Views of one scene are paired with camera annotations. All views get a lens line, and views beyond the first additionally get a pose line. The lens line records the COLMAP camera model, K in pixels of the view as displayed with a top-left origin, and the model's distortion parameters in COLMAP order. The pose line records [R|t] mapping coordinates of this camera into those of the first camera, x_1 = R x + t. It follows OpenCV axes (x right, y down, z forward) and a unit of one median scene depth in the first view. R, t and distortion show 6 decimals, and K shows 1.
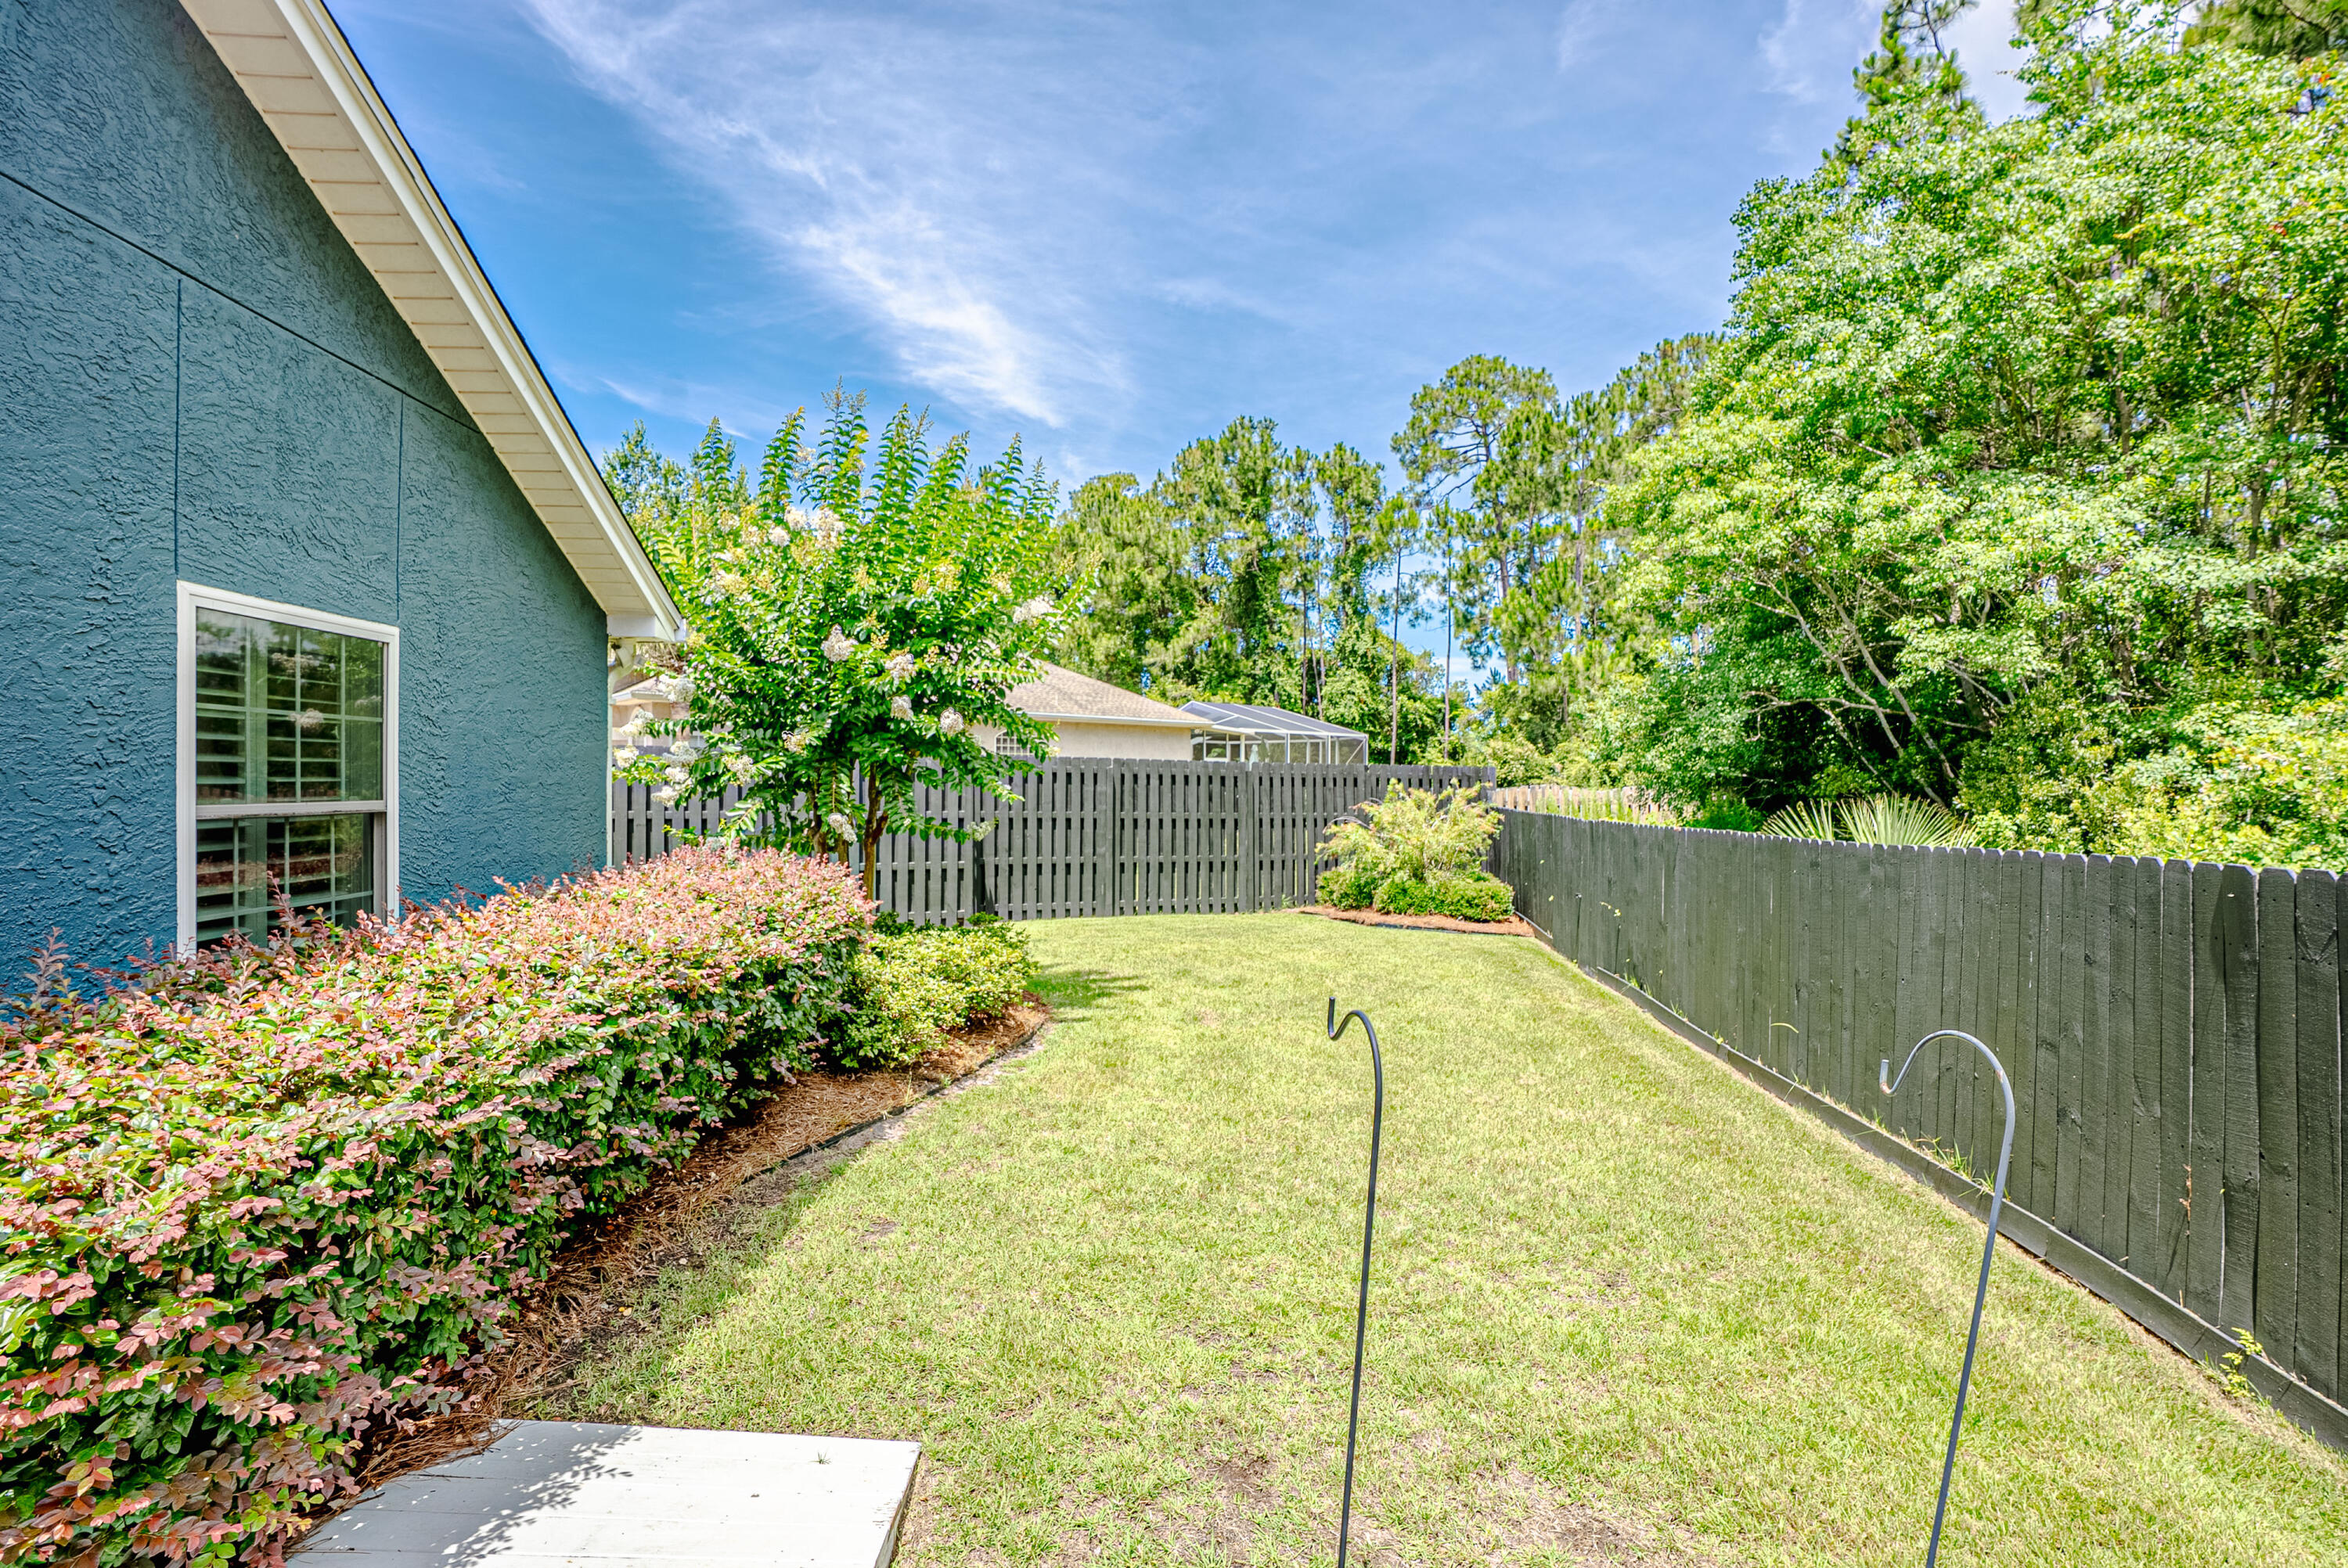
lens RADIAL K [[1095.0, 0, 1176.2], [0, 1095.0, 781.0], [0, 0, 1]] dist [-0.064164, 0.023733]
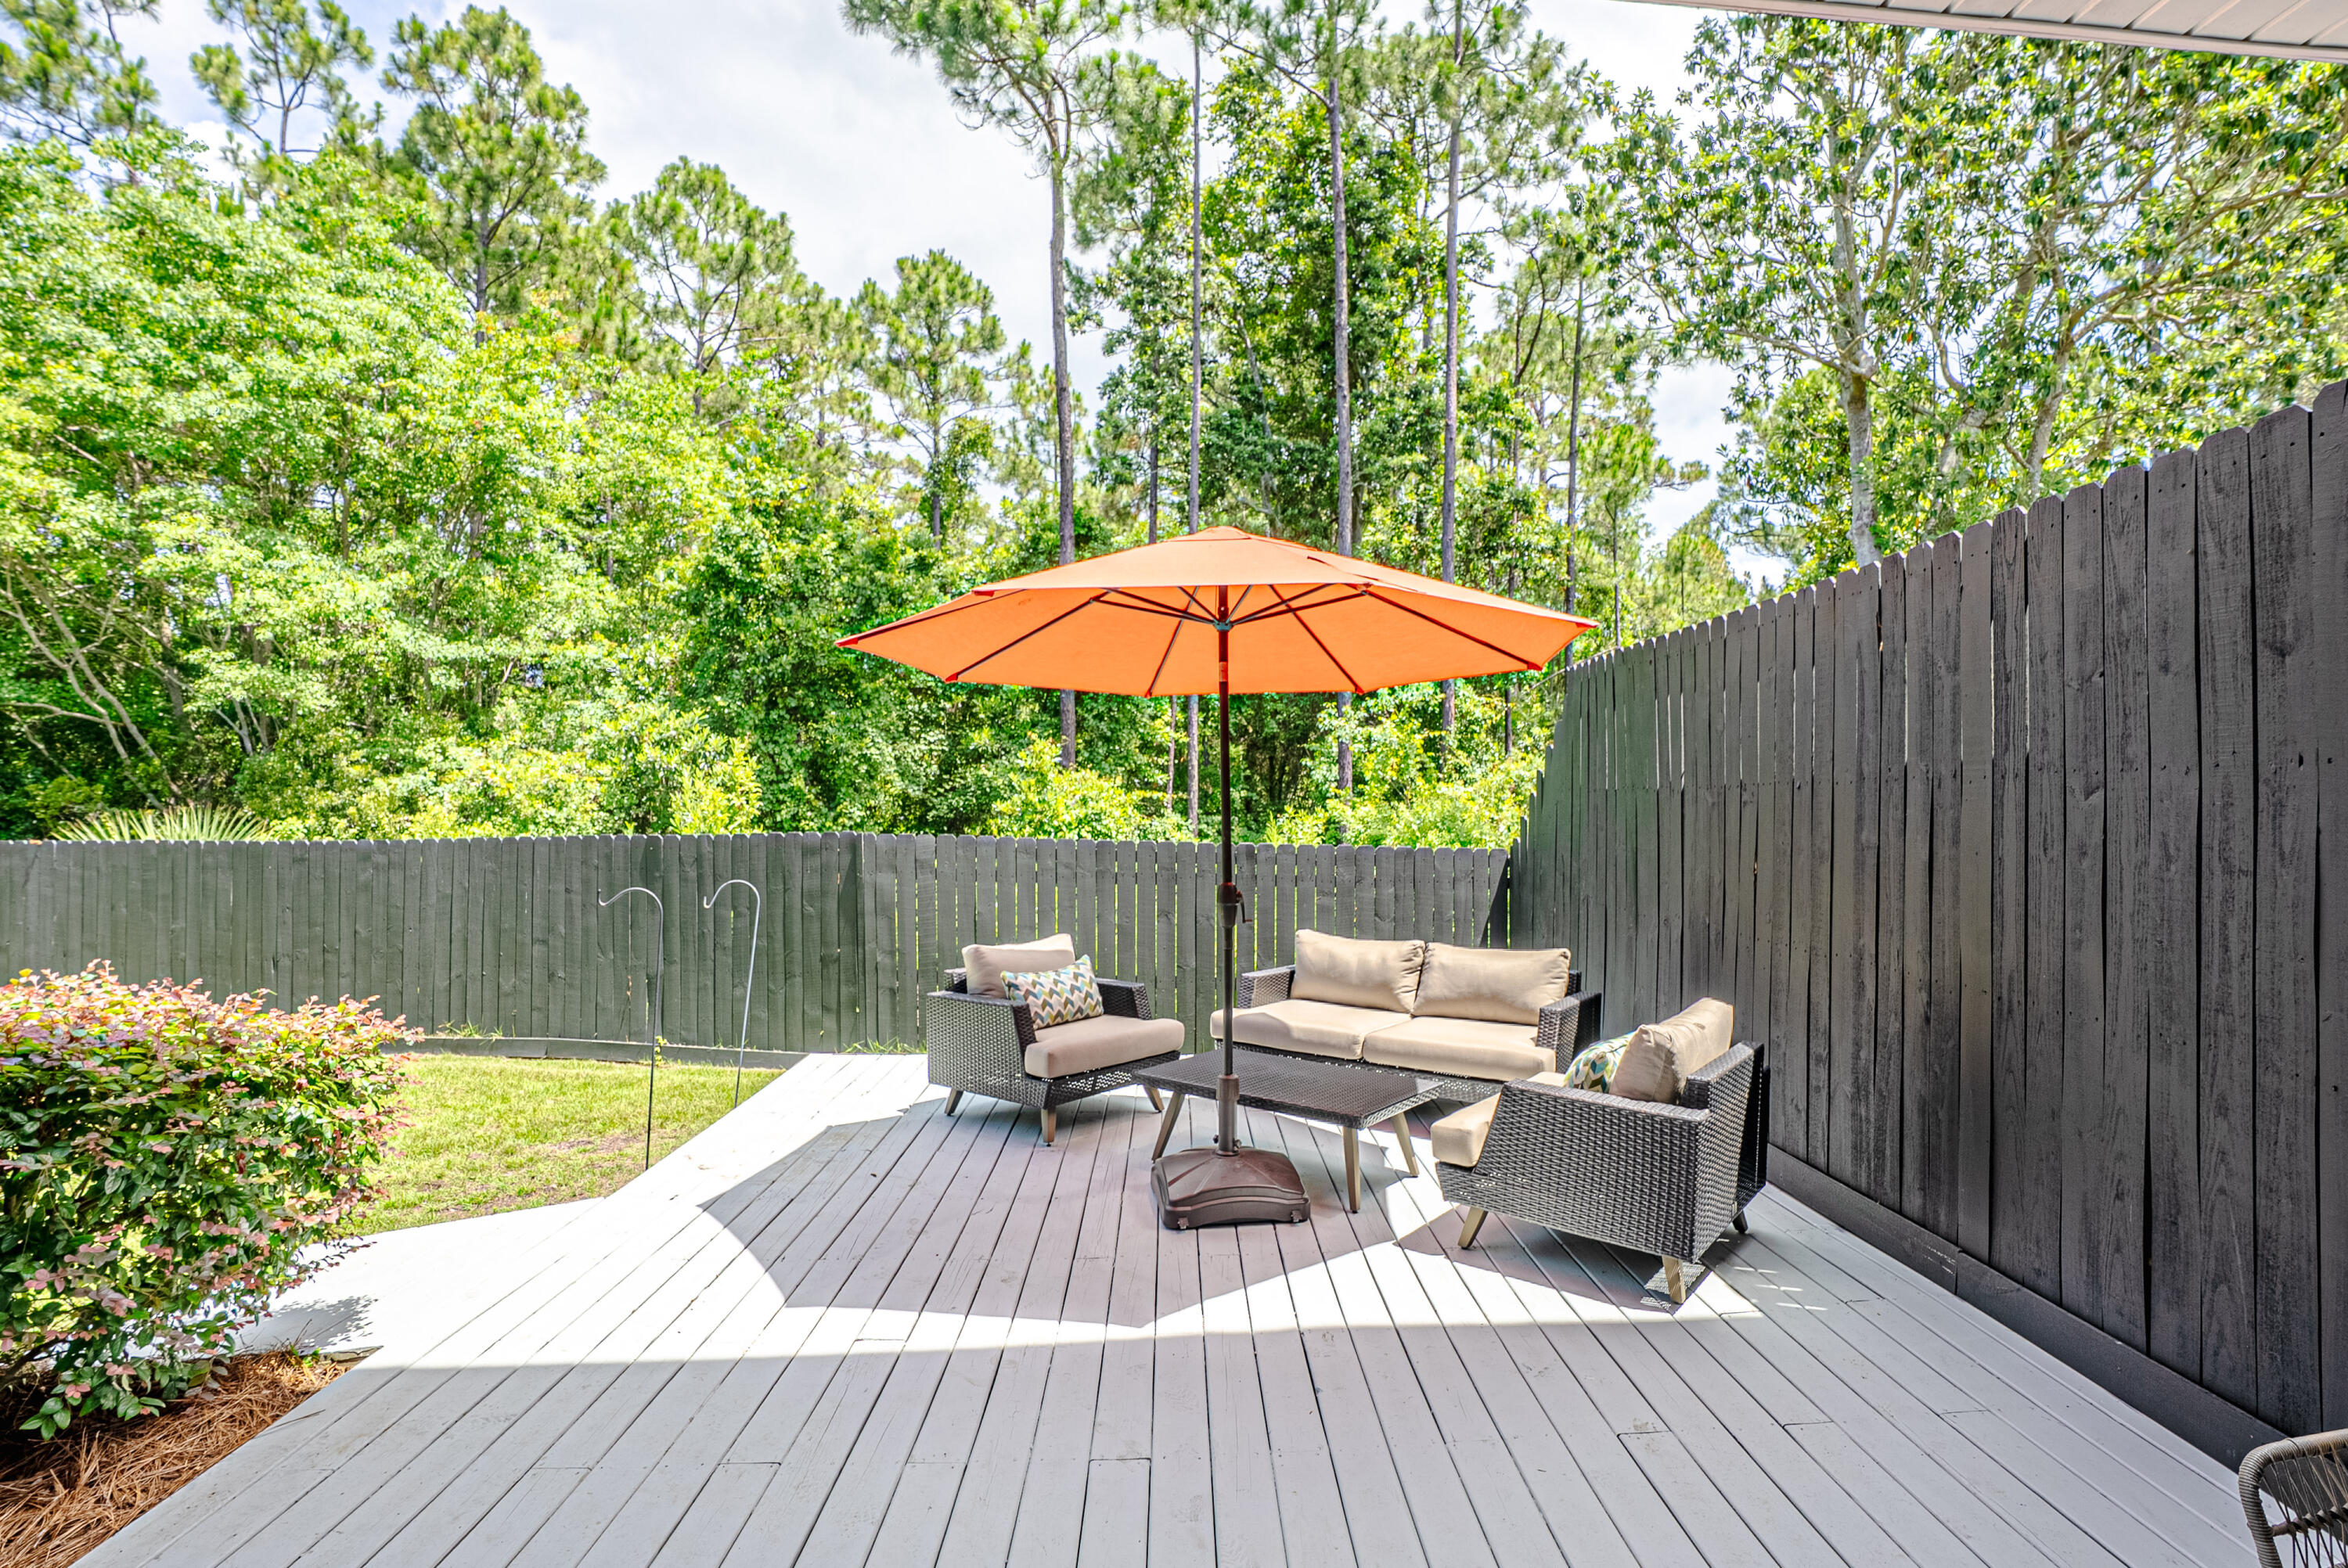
lens RADIAL K [[1125.9, 0, 1186.6], [0, 1125.9, 773.3], [0, 0, 1]] dist [-0.067608, 0.024420]
pose [[0.032937, 0.018424, 0.999288, -0.244729], [-0.005354, 0.999819, -0.018257, -0.002471], [-0.999443, -0.004749, 0.033030, -0.040457]]
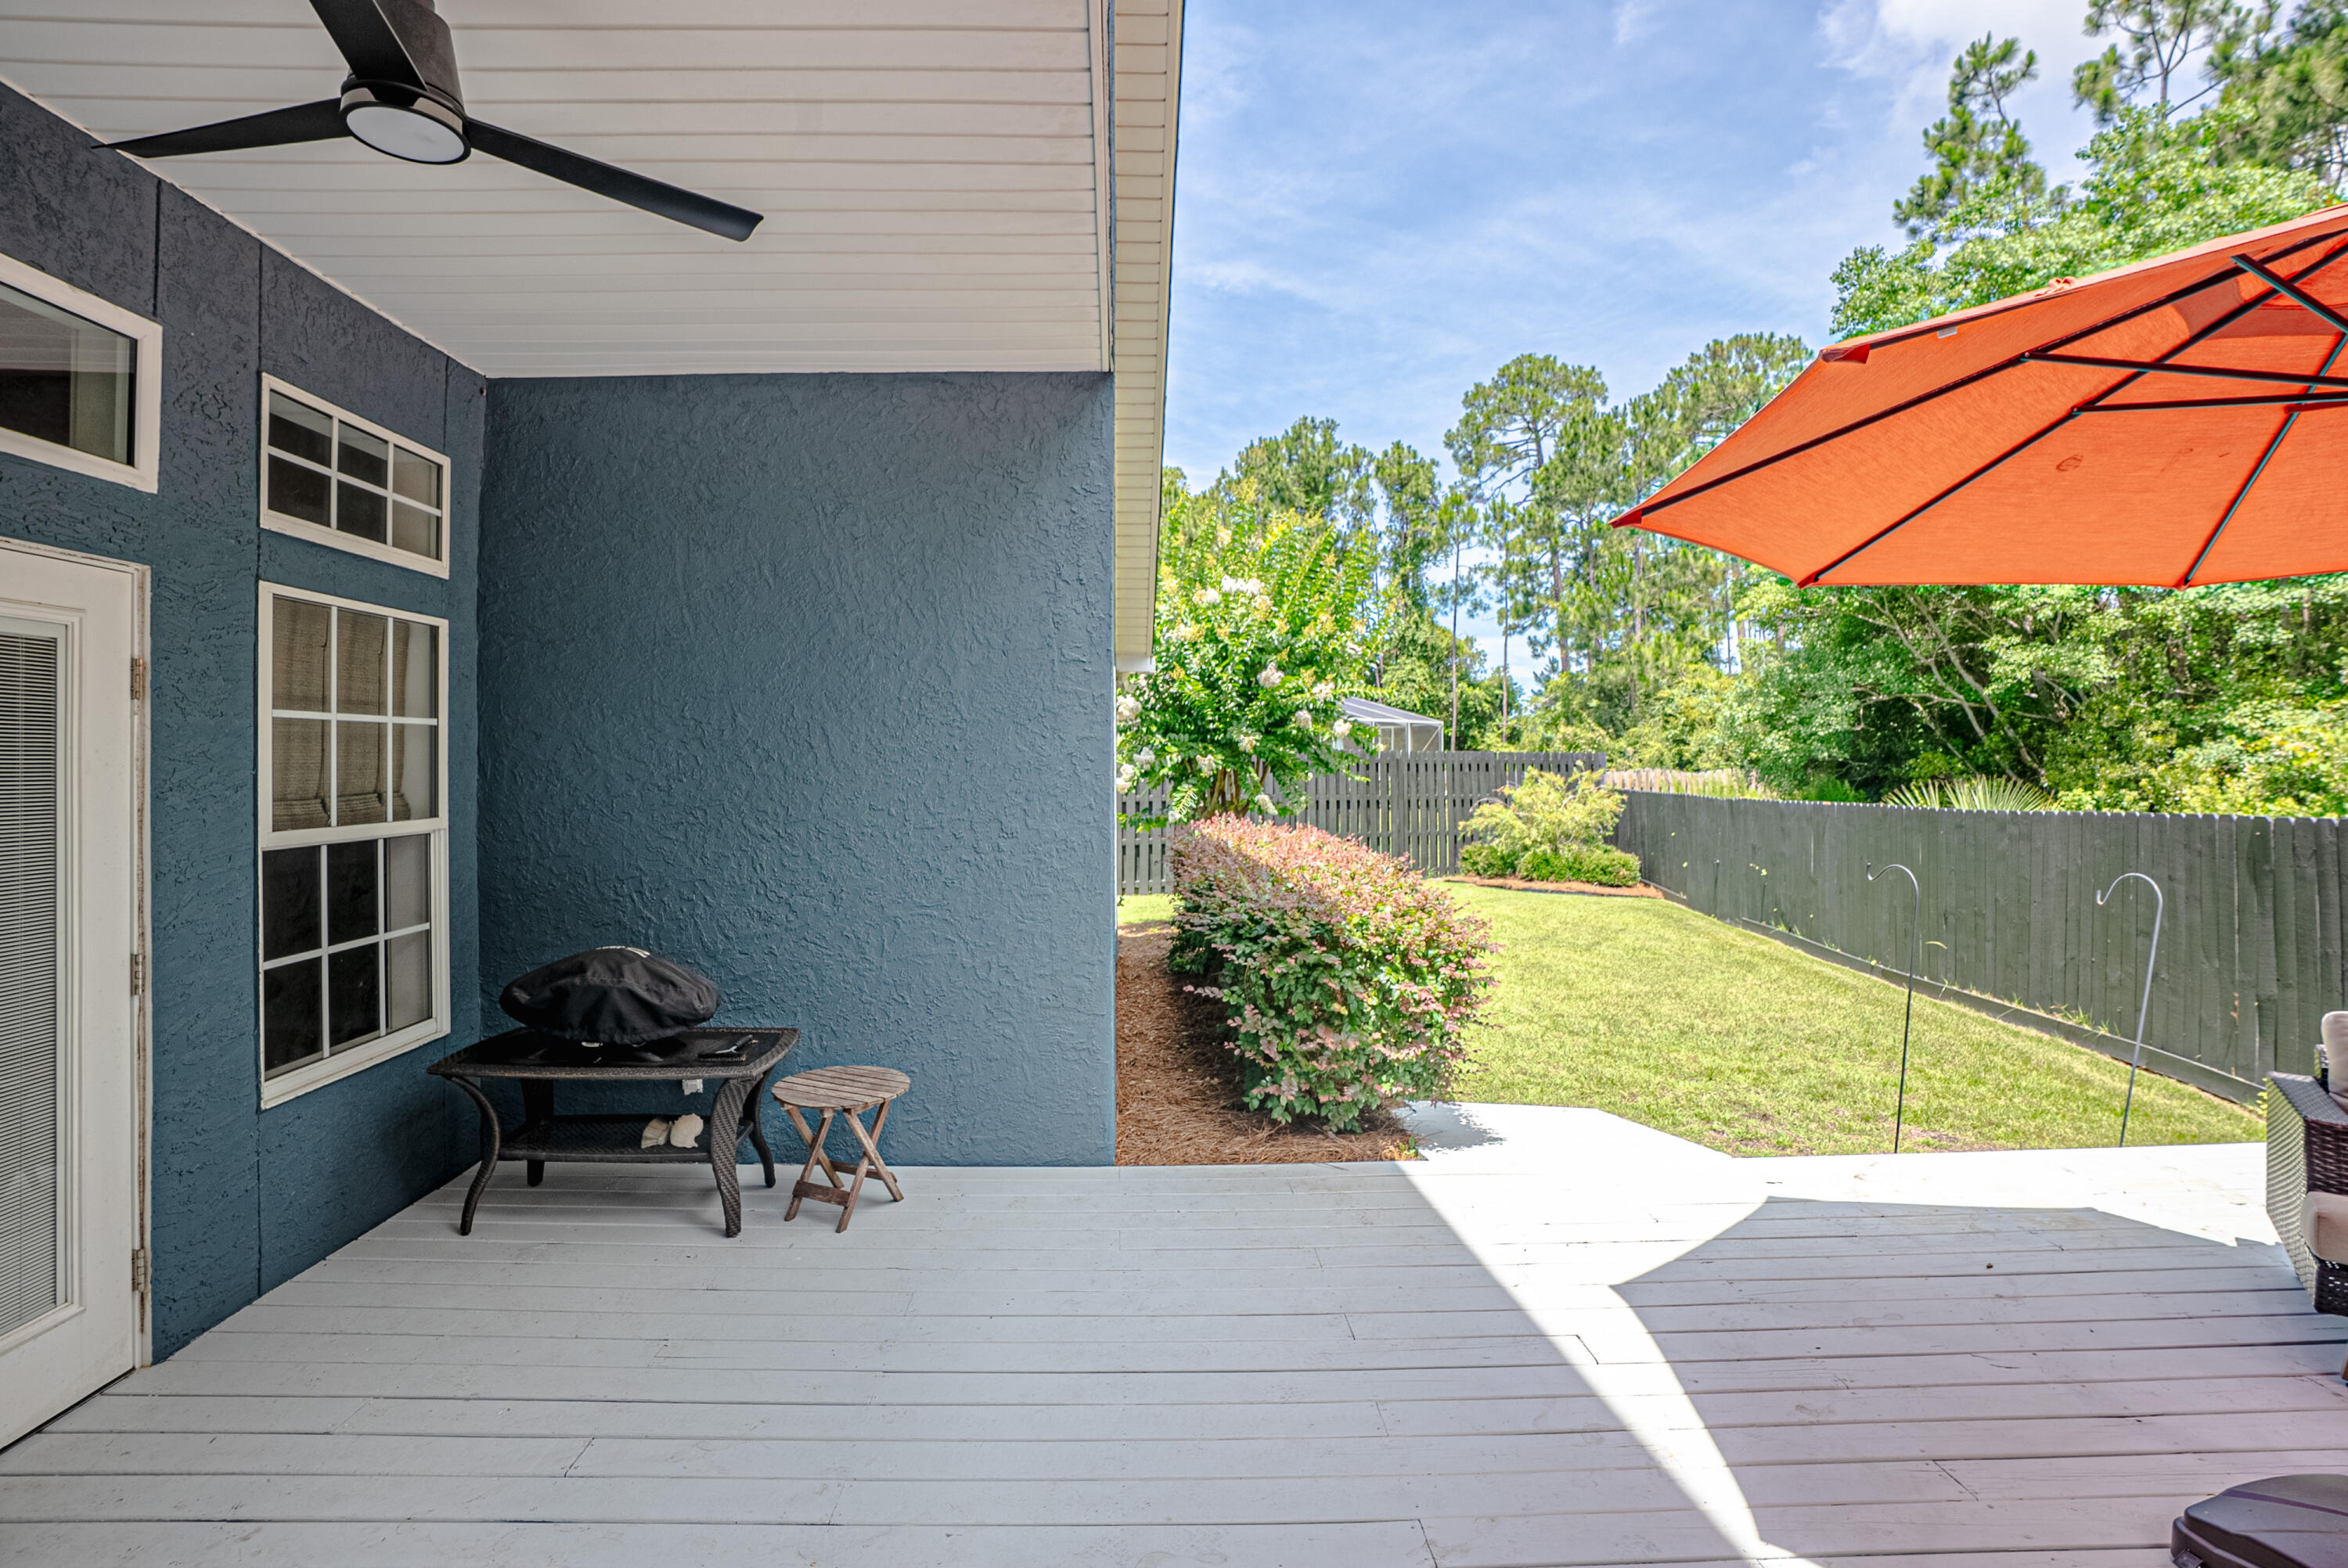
lens RADIAL K [[1064.2, 0, 1205.2], [0, 1064.2, 754.1], [0, 0, 1]] dist [-0.048978, 0.018975]
pose [[0.999778, -0.006852, -0.019936, -0.131152], [0.006634, 0.999918, -0.010987, -0.003144], [0.020010, 0.010852, 0.999741, -0.138711]]
